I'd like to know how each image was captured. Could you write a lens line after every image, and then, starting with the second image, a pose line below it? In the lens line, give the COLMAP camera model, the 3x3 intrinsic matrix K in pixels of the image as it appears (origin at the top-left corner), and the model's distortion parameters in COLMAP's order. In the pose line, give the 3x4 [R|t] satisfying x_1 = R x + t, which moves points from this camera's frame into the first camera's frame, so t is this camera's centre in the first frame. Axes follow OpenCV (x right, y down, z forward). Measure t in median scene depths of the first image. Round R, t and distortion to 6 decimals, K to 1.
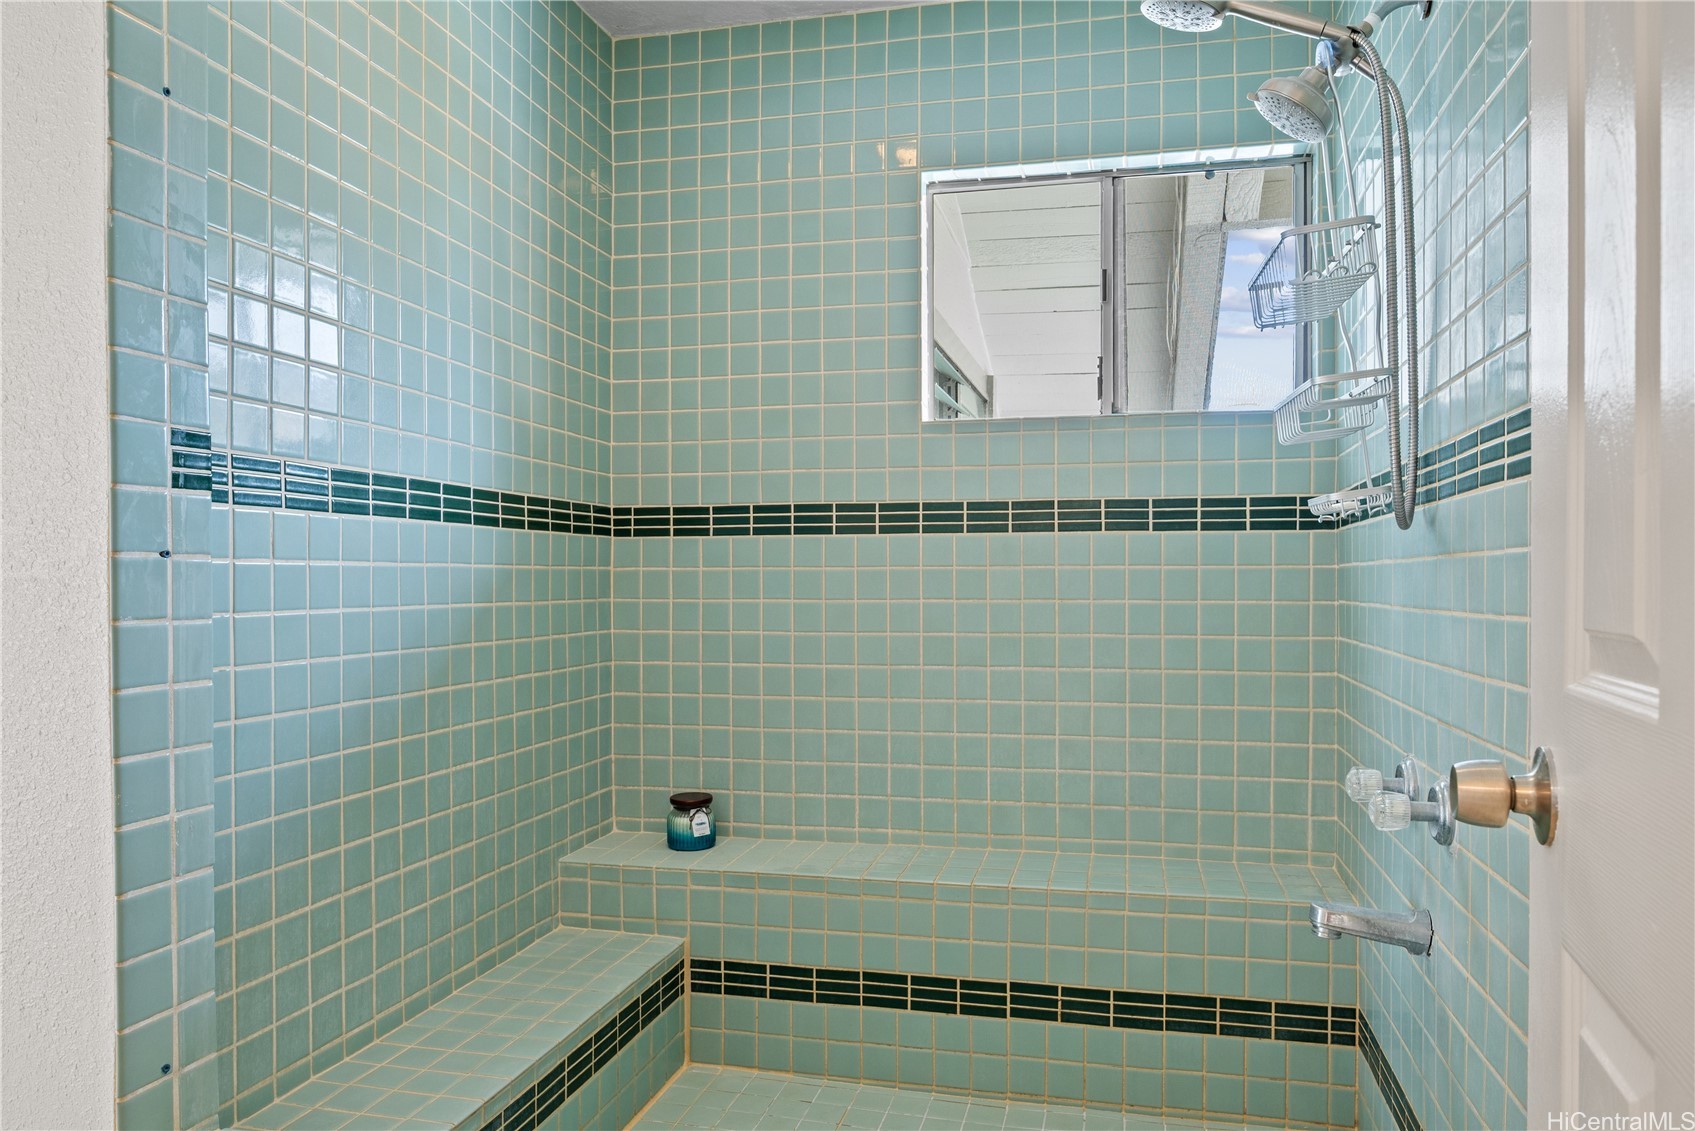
lens RADIAL K [[1122.7, 0, 850.2], [0, 1122.7, 573.5], [0, 0, 1]] dist [-0.003772, 0.001184]
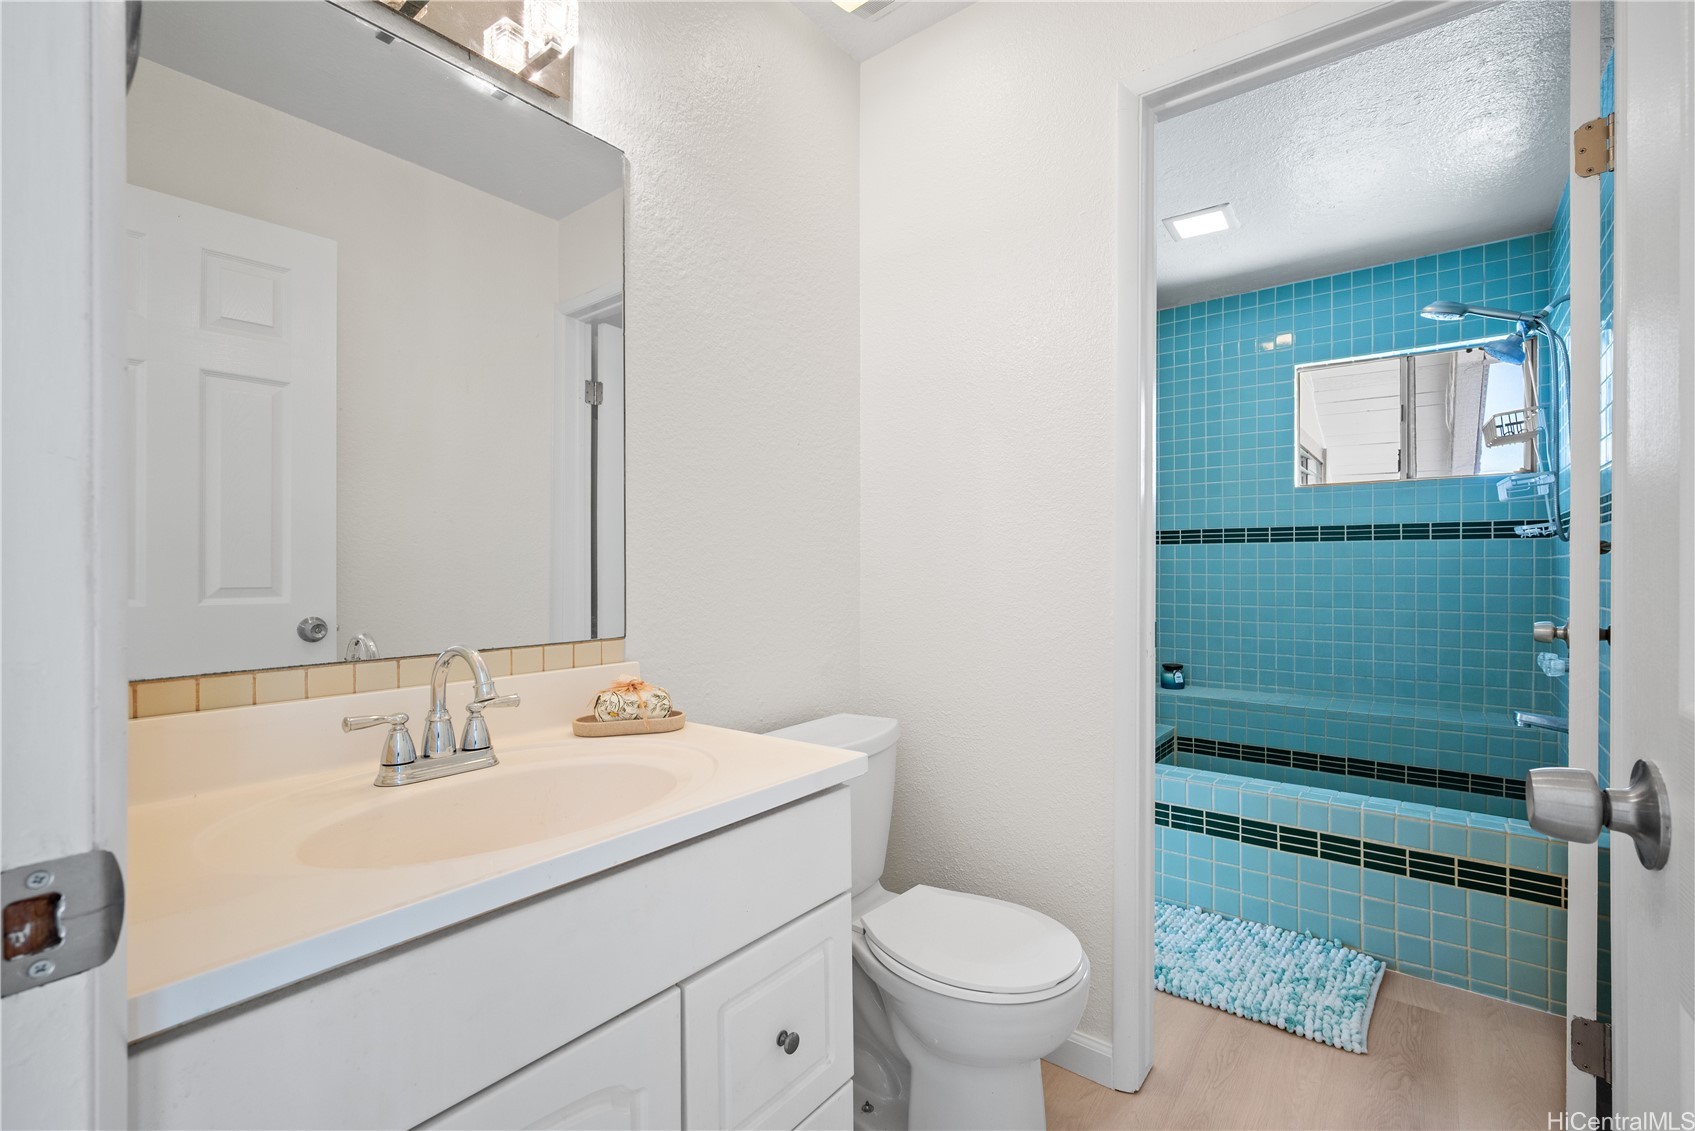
lens RADIAL K [[770.5, 0, 846.9], [0, 770.5, 564.0], [0, 0, 1]] dist [-0.000679, -0.001105]
pose [[0.919287, -0.000780, -0.393587, -0.135462], [0.002774, 0.999986, 0.004498, -0.004215], [0.393578, -0.005226, 0.919276, -0.617012]]
